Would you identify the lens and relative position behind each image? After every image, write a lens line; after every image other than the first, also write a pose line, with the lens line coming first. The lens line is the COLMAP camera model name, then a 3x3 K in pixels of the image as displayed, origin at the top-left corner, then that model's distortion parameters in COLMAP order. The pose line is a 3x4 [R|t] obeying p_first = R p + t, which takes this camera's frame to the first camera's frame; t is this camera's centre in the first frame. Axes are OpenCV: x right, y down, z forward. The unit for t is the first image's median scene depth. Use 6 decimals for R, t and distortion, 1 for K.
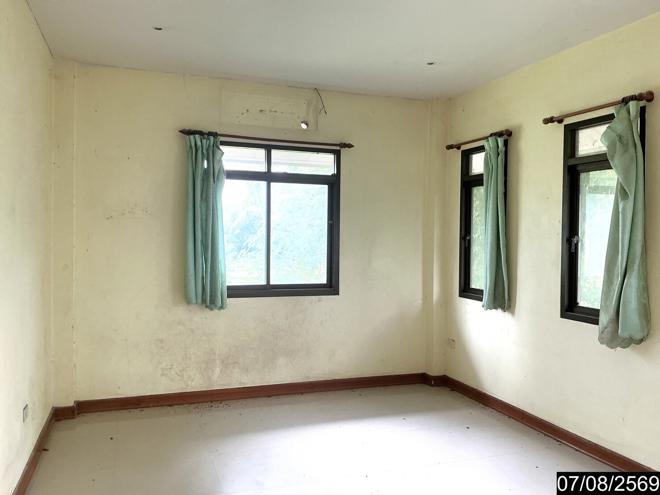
lens RADIAL K [[551.6, 0, 330.0], [0, 551.6, 247.5], [0, 0, 1]] dist [0.037344, -0.012373]
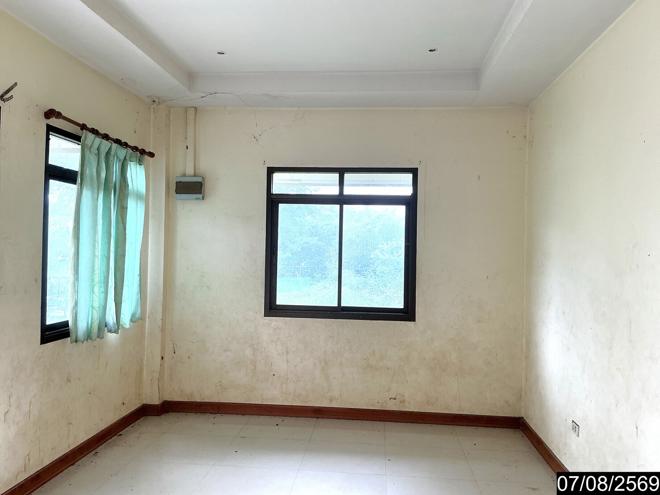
lens RADIAL K [[551.6, 0, 330.0], [0, 551.6, 247.5], [0, 0, 1]] dist [0.037344, -0.012373]
pose [[0.908183, -0.003464, -0.418558, 0.291579], [-0.018240, 0.998688, -0.047841, 0.008310], [0.418175, 0.051083, 0.906929, 0.078942]]
